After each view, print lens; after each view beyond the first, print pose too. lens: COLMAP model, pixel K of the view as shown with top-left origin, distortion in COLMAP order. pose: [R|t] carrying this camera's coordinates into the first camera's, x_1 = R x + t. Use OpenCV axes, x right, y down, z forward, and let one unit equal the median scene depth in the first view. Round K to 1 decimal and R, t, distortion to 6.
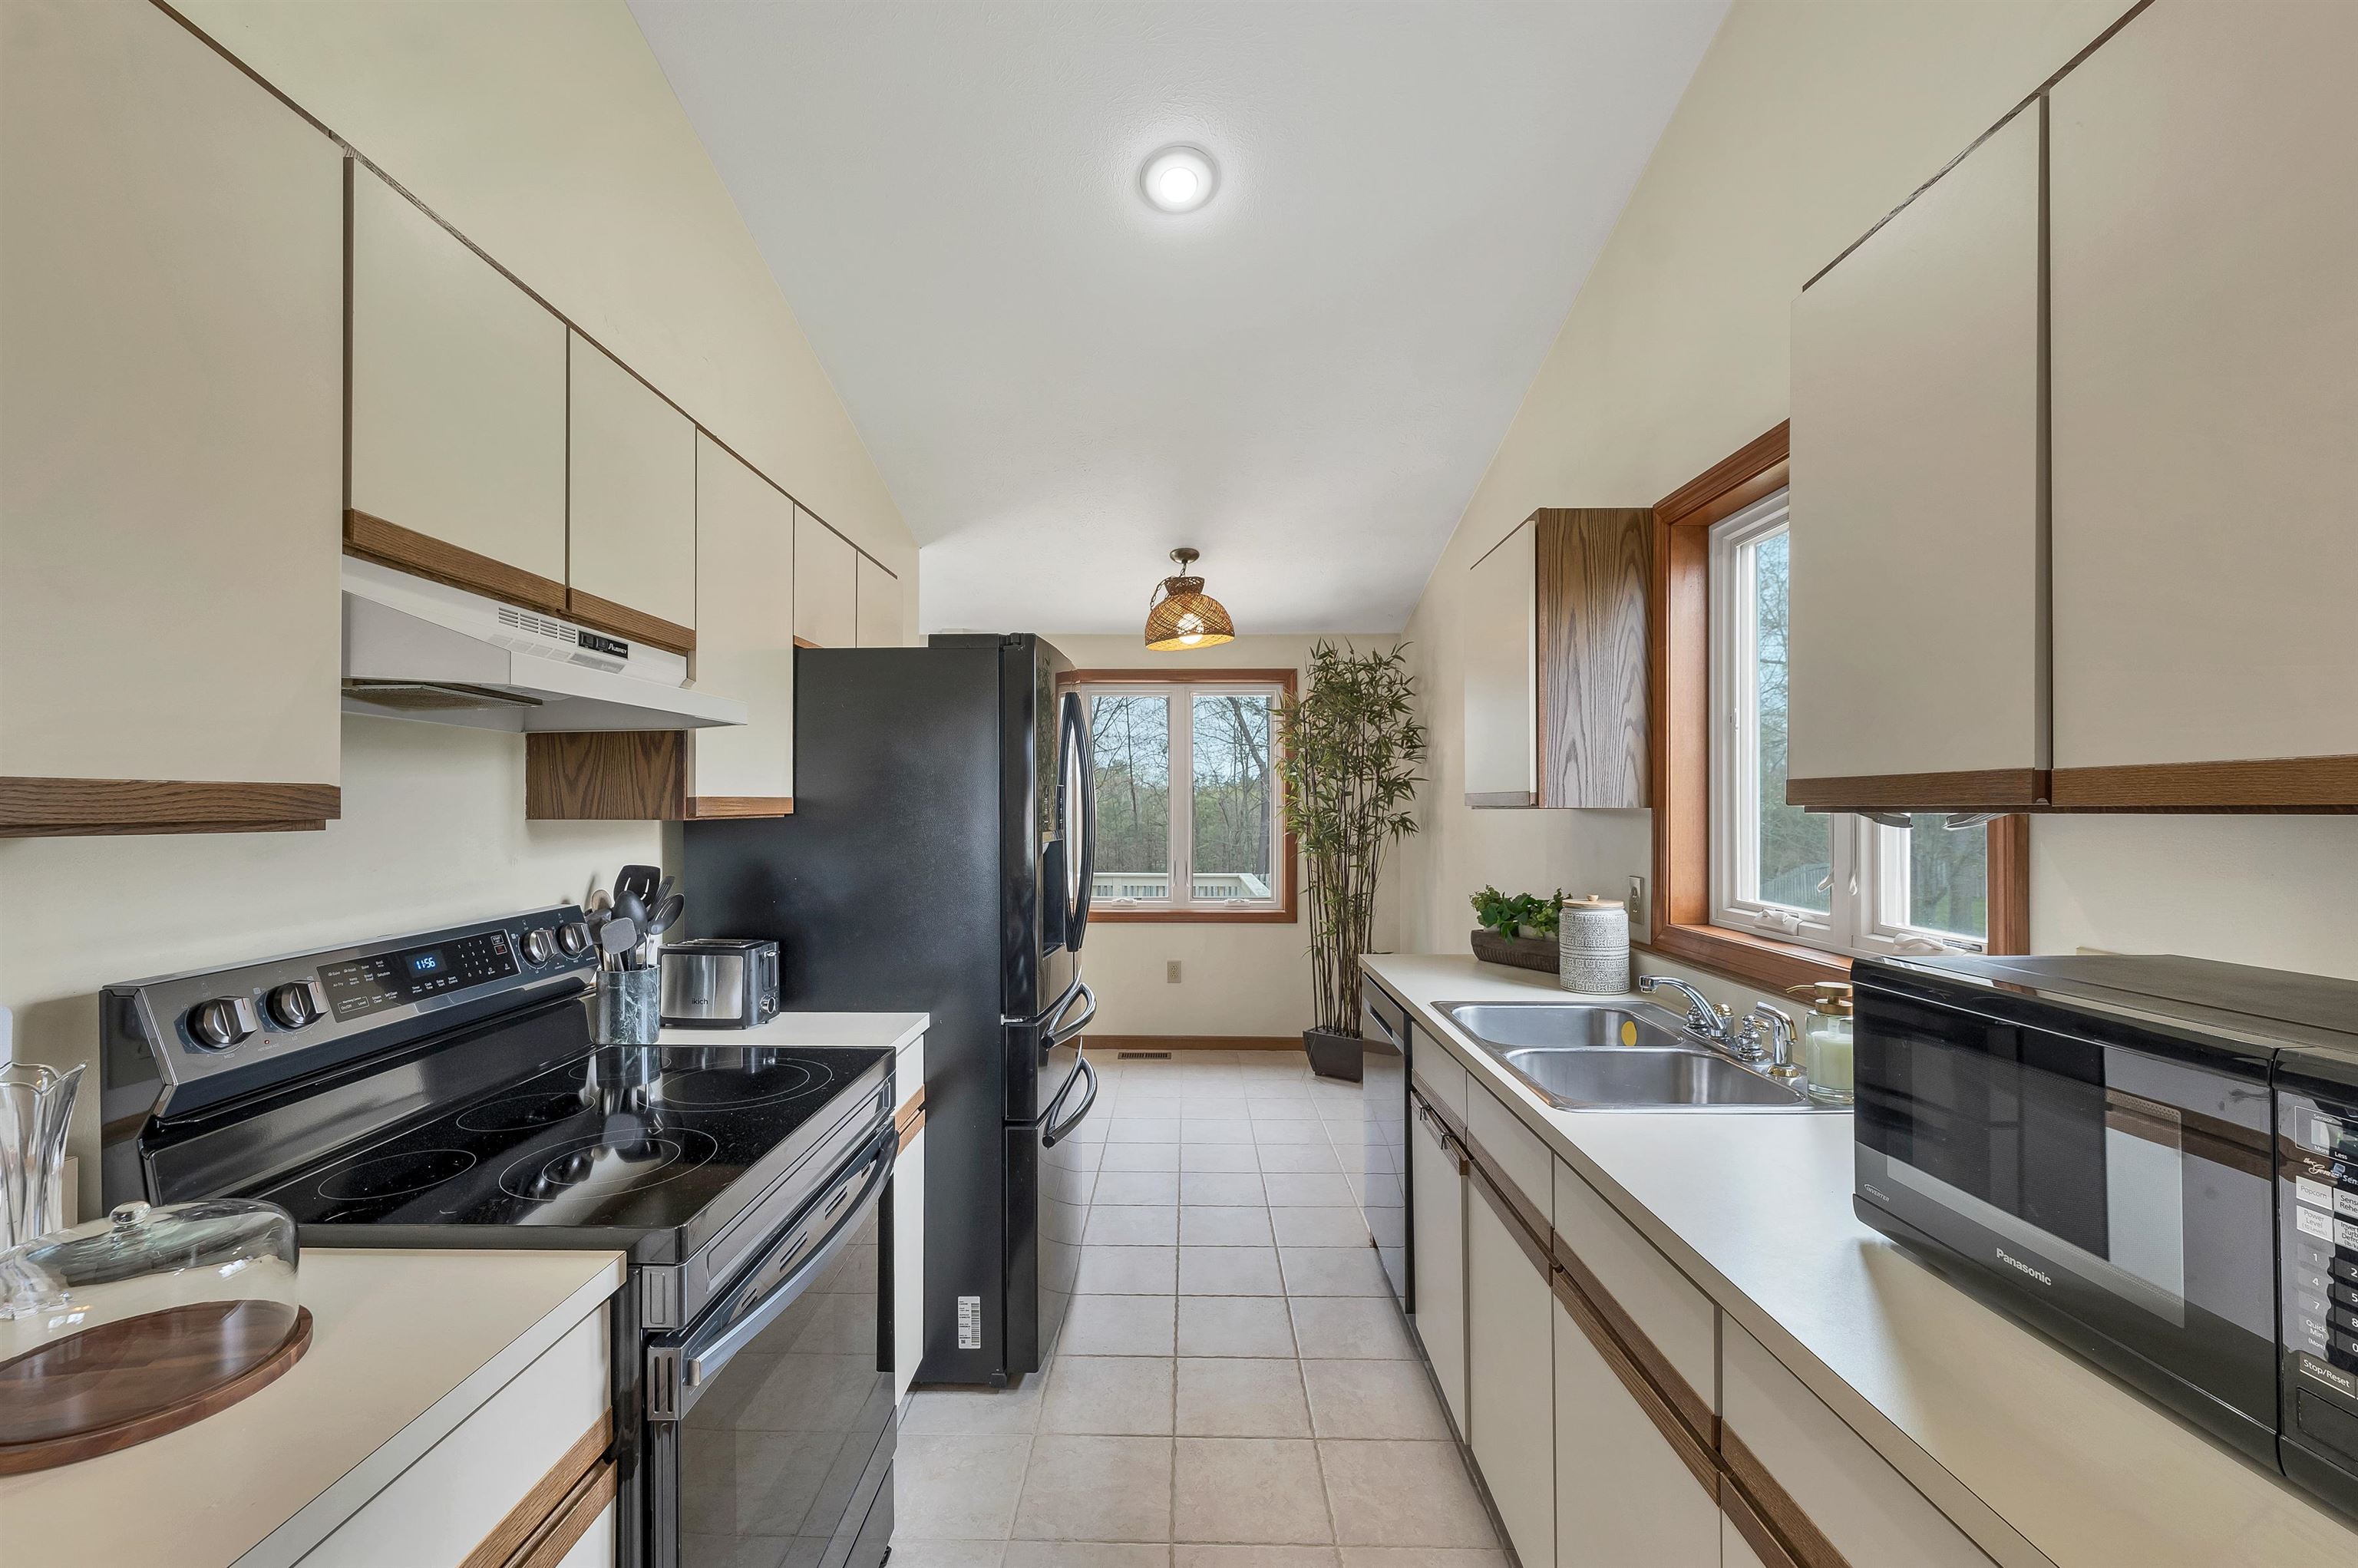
lens RADIAL K [[985.3, 0, 1158.7], [0, 985.3, 799.1], [0, 0, 1]] dist [0.004135, 0.000107]
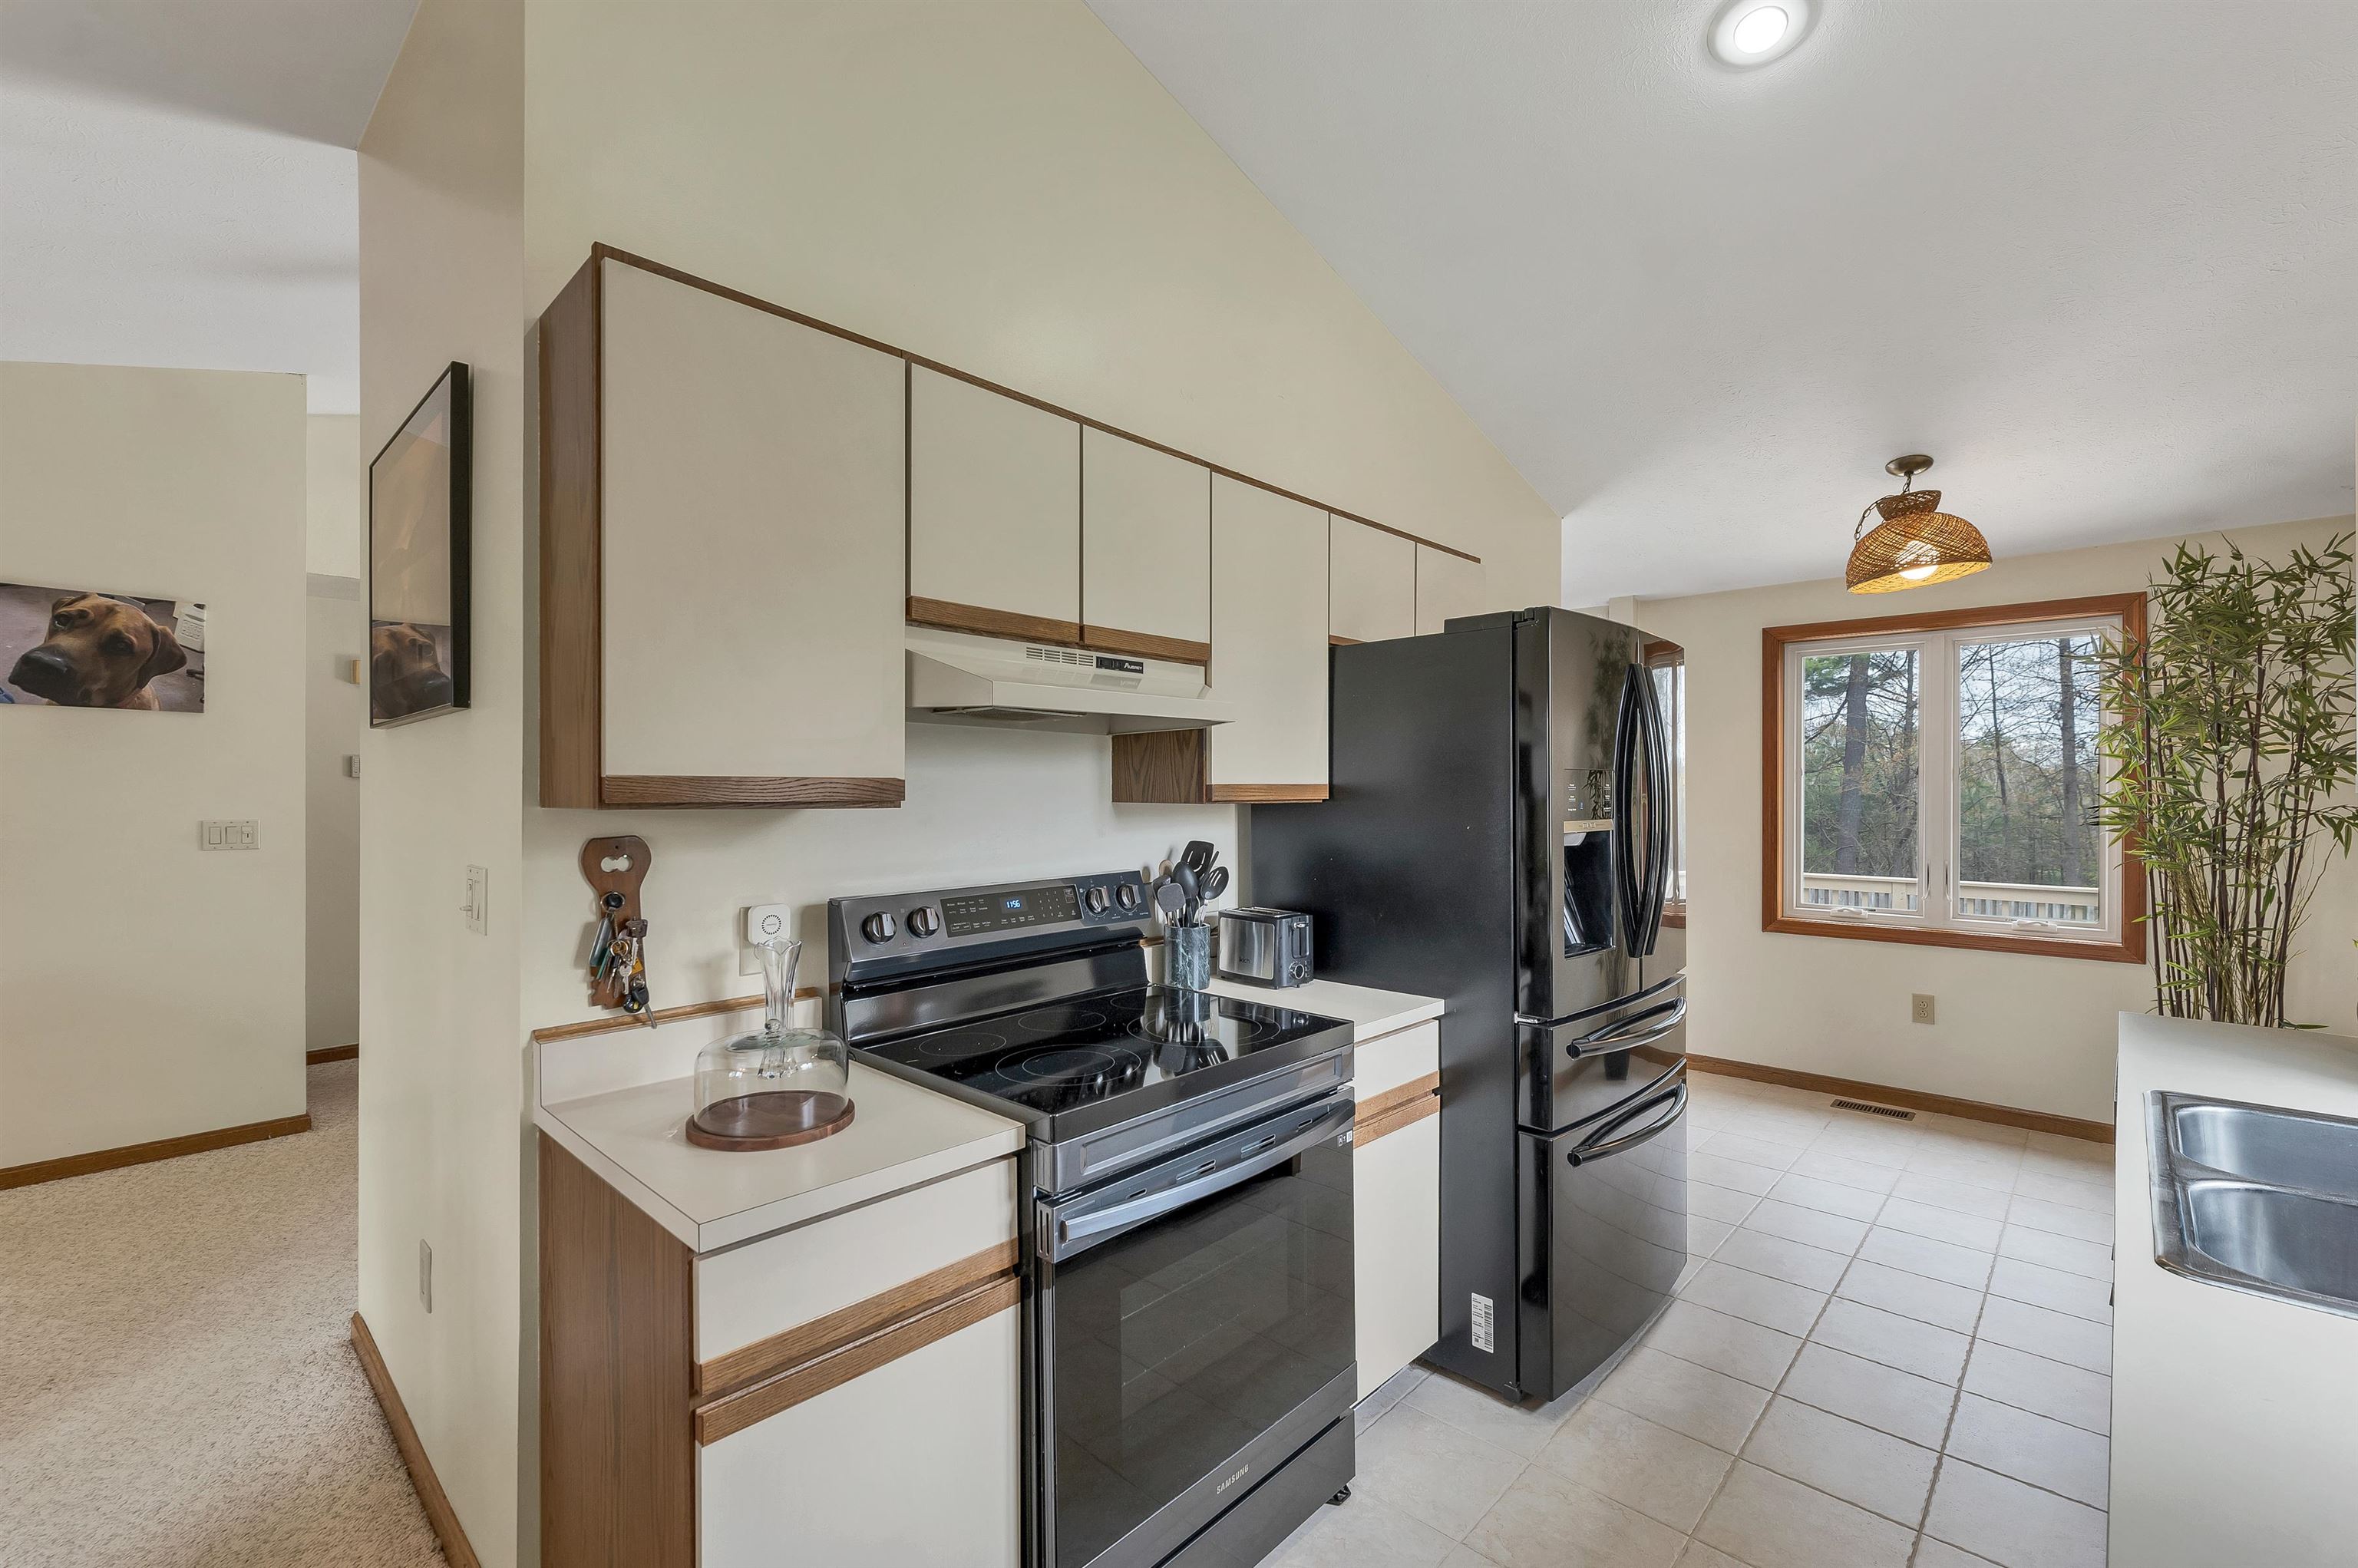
lens RADIAL K [[1010.5, 0, 1161.0], [0, 1010.5, 791.2], [0, 0, 1]] dist [0.000303, -0.000029]
pose [[0.741487, 0.001145, -0.670966, 0.255584], [0.003601, 0.999977, 0.005686, -0.000871], [0.670958, -0.006632, 0.741466, 0.054069]]
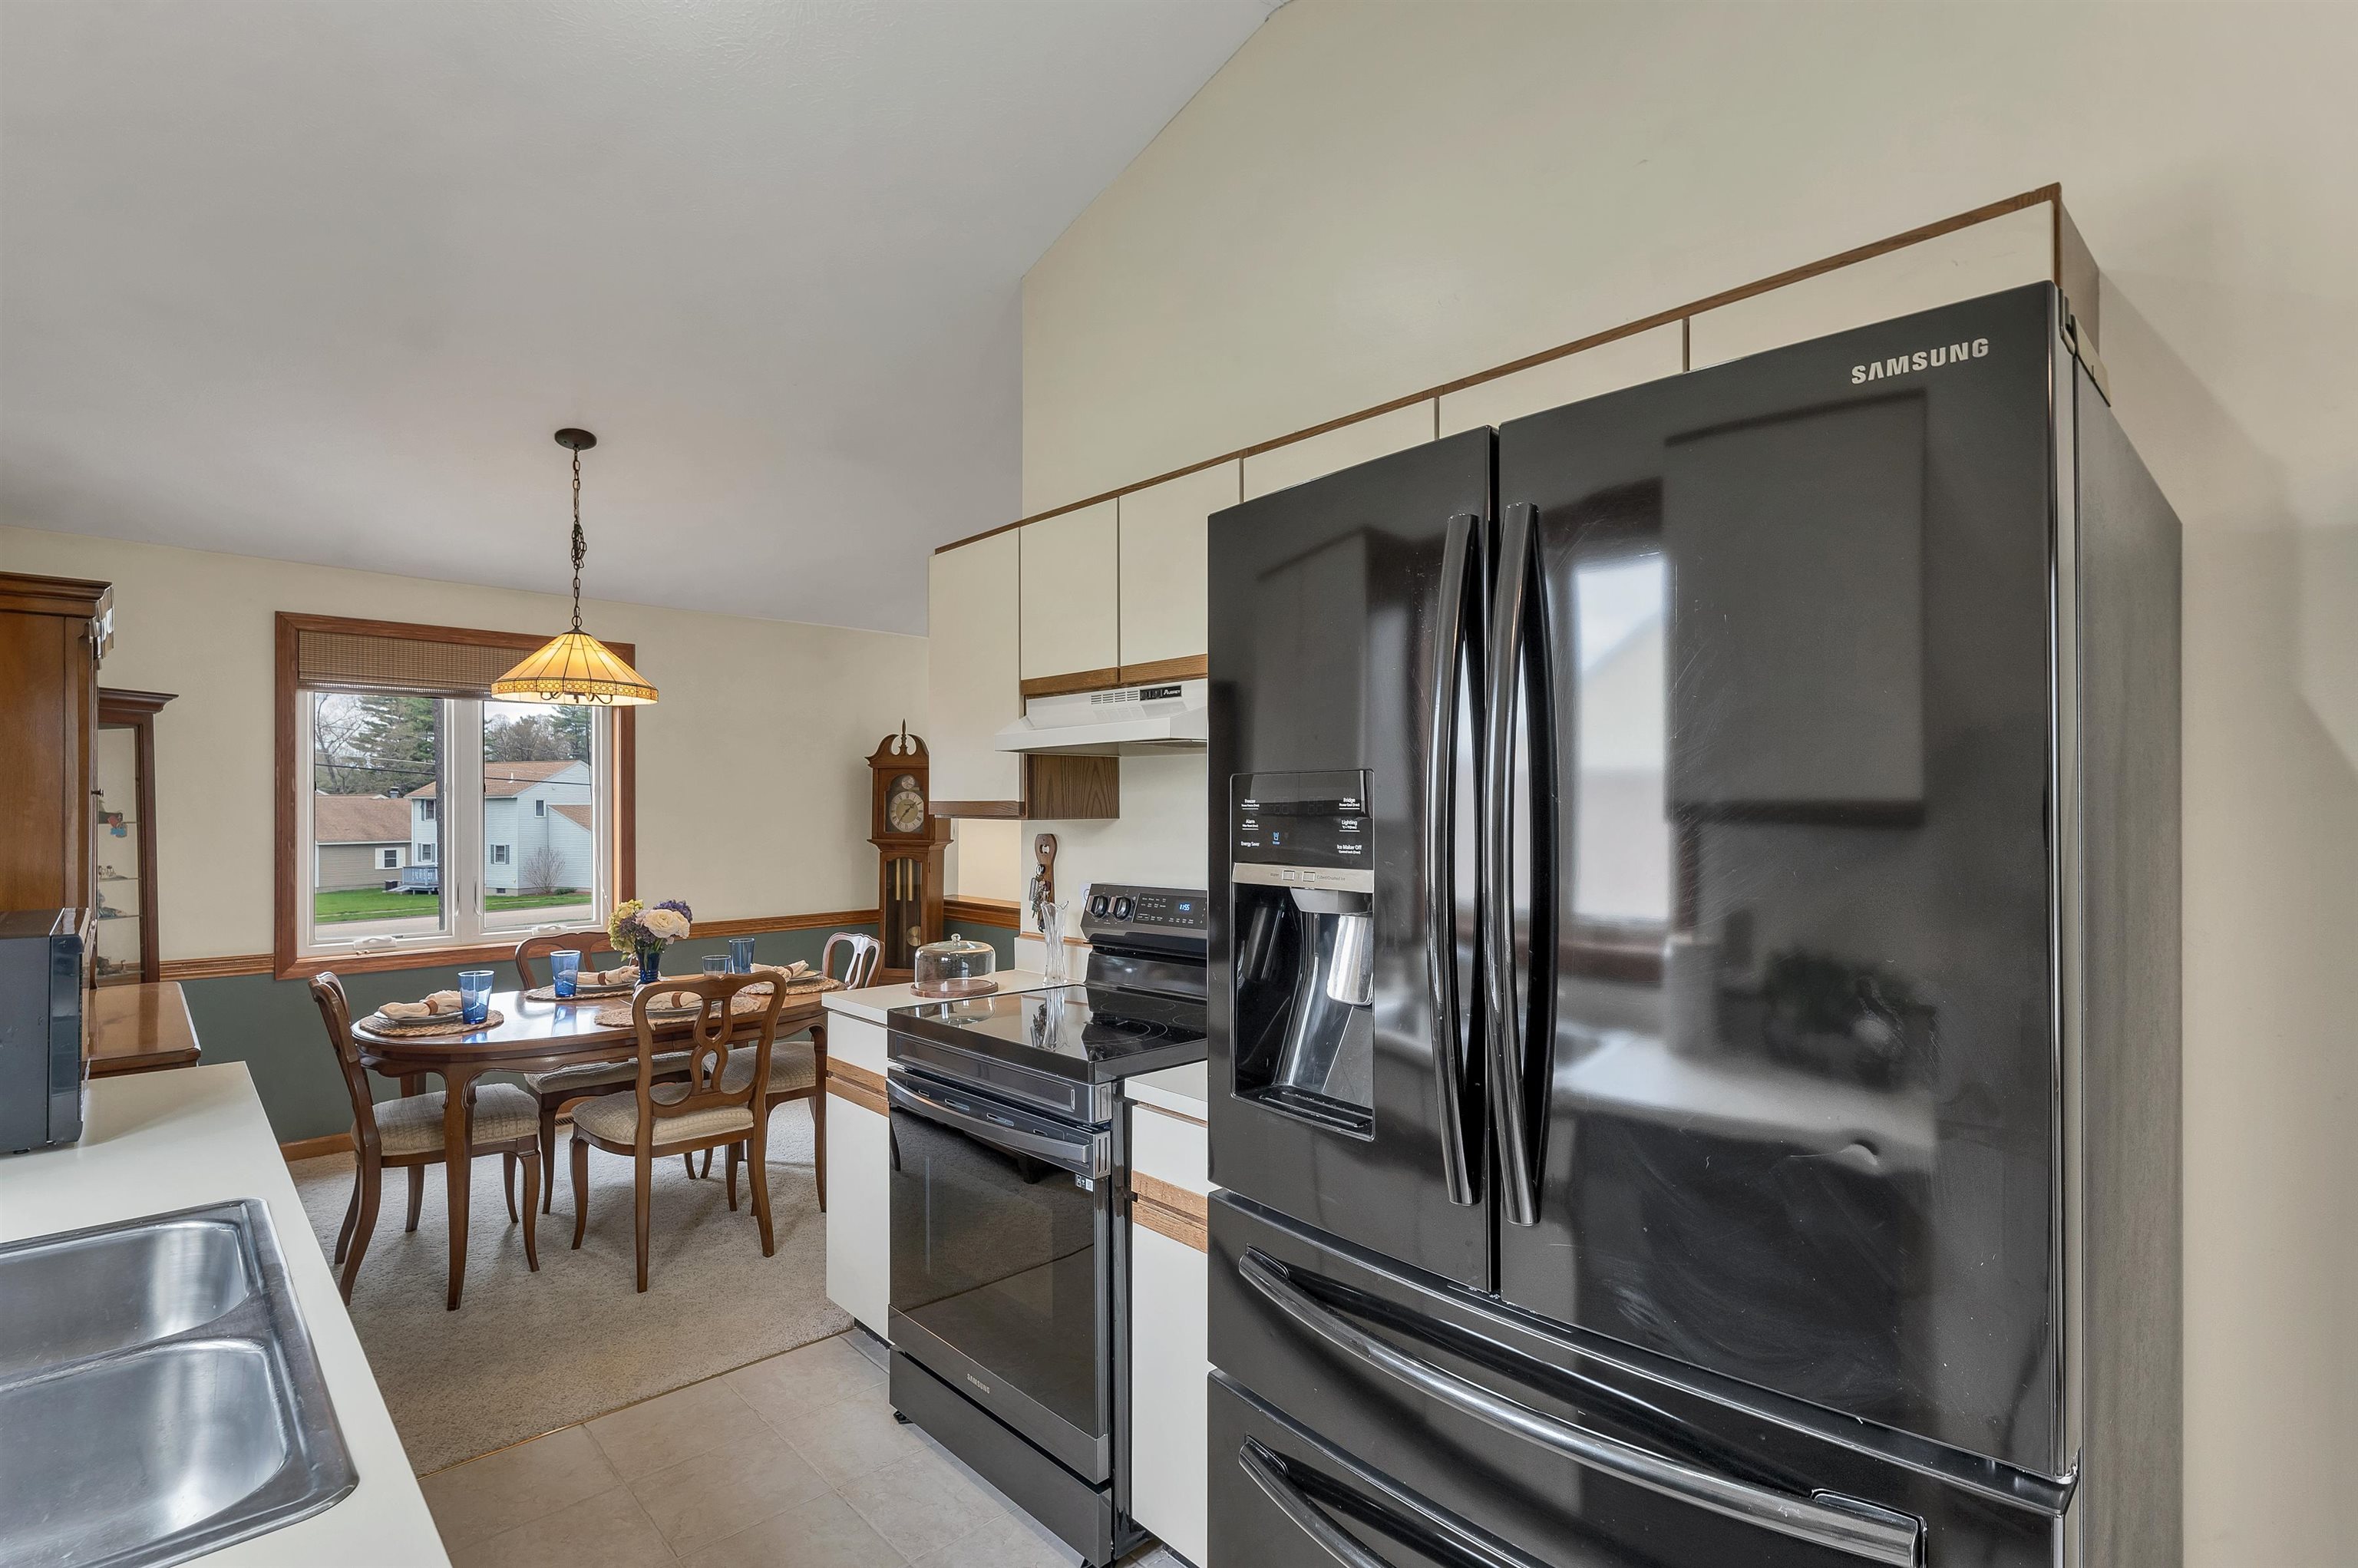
lens RADIAL K [[1072.7, 0, 1176.7], [0, 1072.7, 801.1], [0, 0, 1]] dist [-0.002707, 0.001244]
pose [[-0.700748, -0.005626, -0.713386, 0.357350], [0.001686, 0.999953, -0.009542, 0.006082], [0.713406, -0.007889, -0.700706, 1.520062]]
